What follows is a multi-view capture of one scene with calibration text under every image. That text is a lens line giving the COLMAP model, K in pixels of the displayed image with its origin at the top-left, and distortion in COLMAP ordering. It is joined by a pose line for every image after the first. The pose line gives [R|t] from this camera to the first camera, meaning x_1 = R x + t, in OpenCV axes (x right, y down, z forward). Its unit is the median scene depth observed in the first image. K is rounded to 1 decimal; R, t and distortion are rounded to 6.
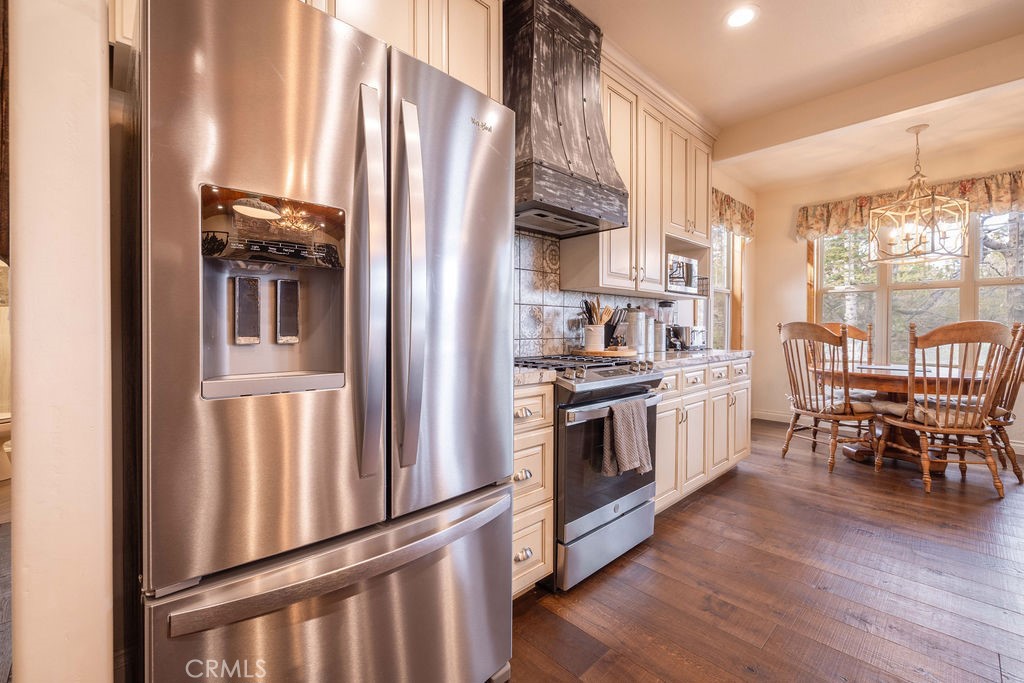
lens RADIAL K [[432.7, 0, 489.1], [0, 432.7, 332.0], [0, 0, 1]] dist [-0.001477, 0.000603]
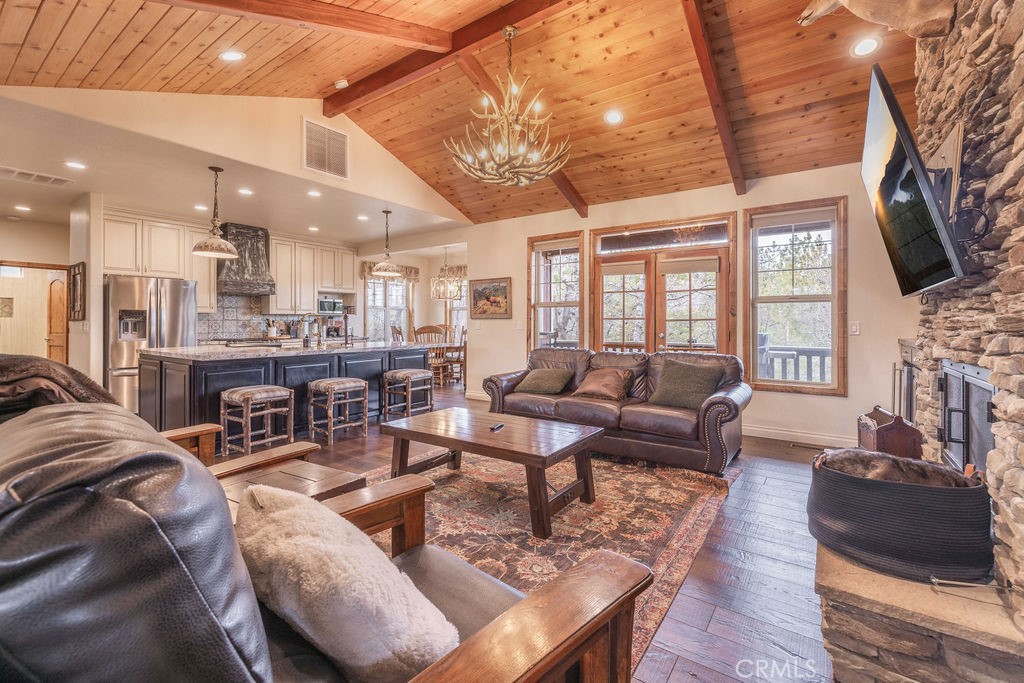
lens RADIAL K [[432.7, 0, 527.1], [0, 432.7, 322.9], [0, 0, 1]] dist [-0.001477, 0.000603]
pose [[0.962436, -0.000295, 0.271508, 1.051817], [0.002627, 0.999963, -0.008227, -0.016891], [-0.271495, 0.008631, 0.962401, -2.088296]]
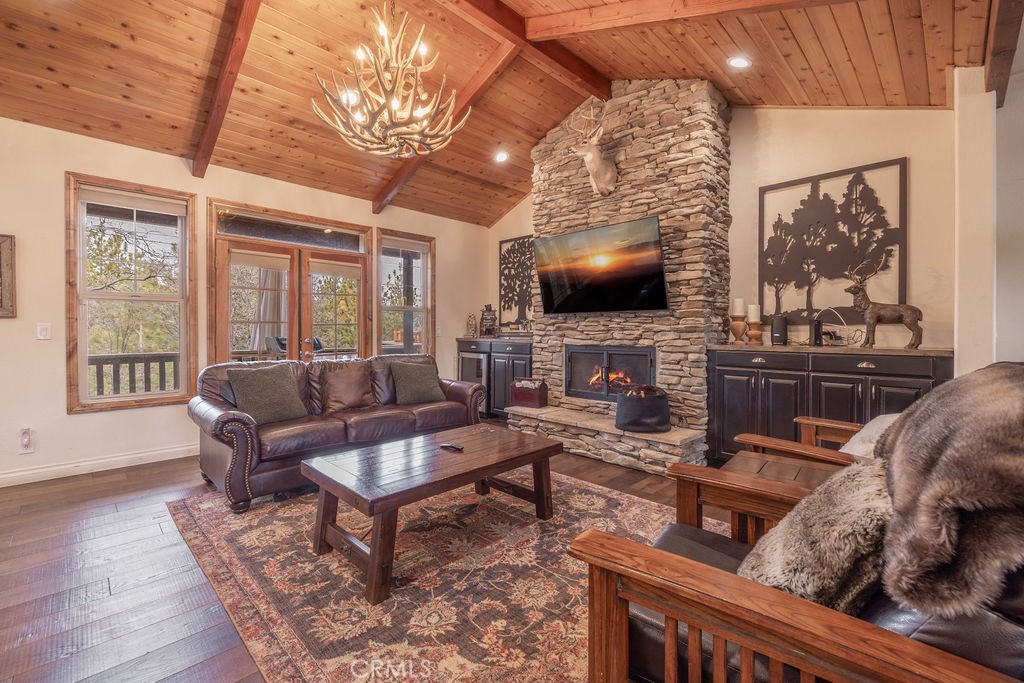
lens RADIAL K [[432.7, 0, 503.9], [0, 432.7, 333.7], [0, 0, 1]] dist [-0.001477, 0.000603]
pose [[-0.068263, -0.014403, 0.997563, 0.255030], [0.004117, 0.999883, 0.014718, -0.029843], [-0.997659, 0.005112, -0.068196, -0.963497]]
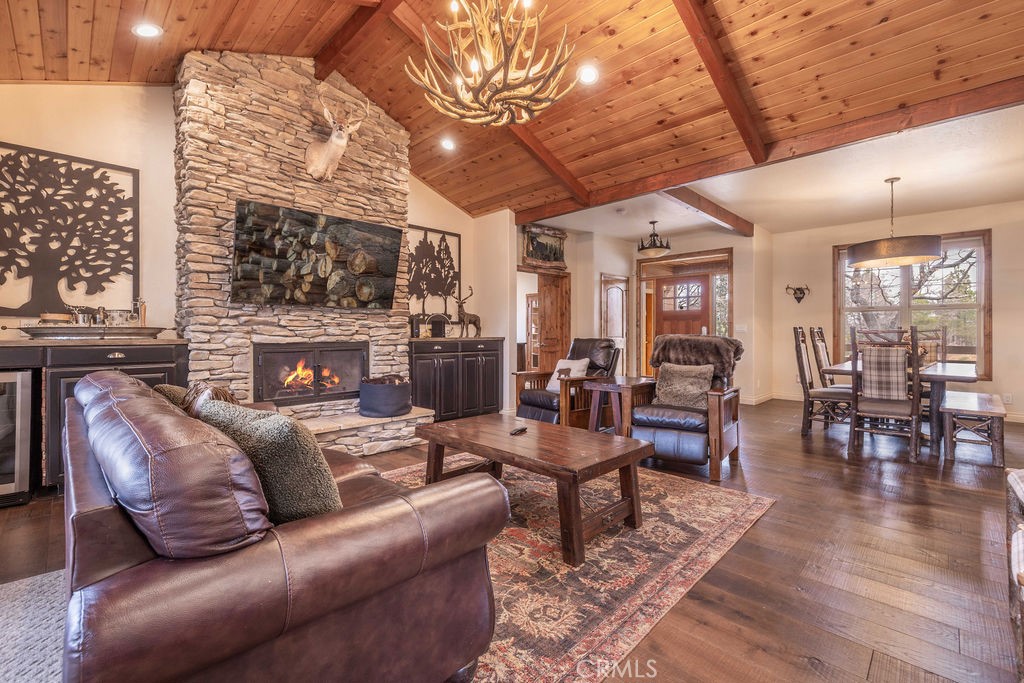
lens RADIAL K [[432.7, 0, 509.6], [0, 432.7, 334.8], [0, 0, 1]] dist [-0.001477, 0.000603]
pose [[-0.997876, -0.005404, -0.064922, 1.395034], [-0.006044, 0.999935, 0.009662, -0.001777], [0.064866, 0.010034, -0.997844, 0.204661]]
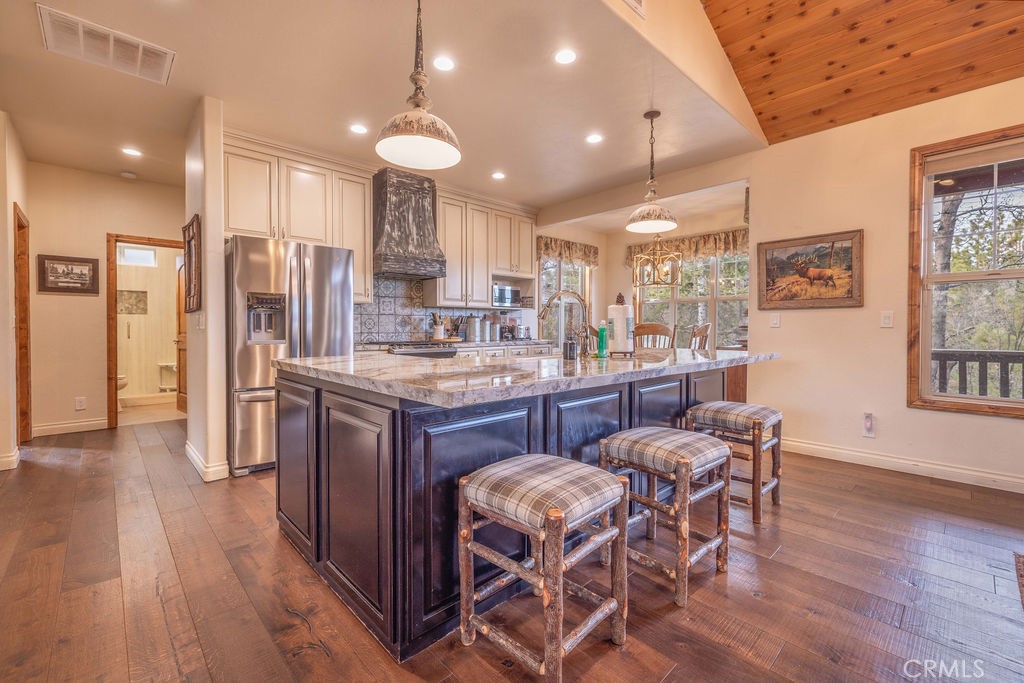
lens RADIAL K [[432.7, 0, 510.0], [0, 432.7, 333.9], [0, 0, 1]] dist [-0.001477, 0.000603]
pose [[0.999162, -0.003522, 0.040775, 0.475749], [0.003260, 0.999974, 0.006490, 0.009398], [-0.040797, -0.006352, 0.999147, -0.918205]]
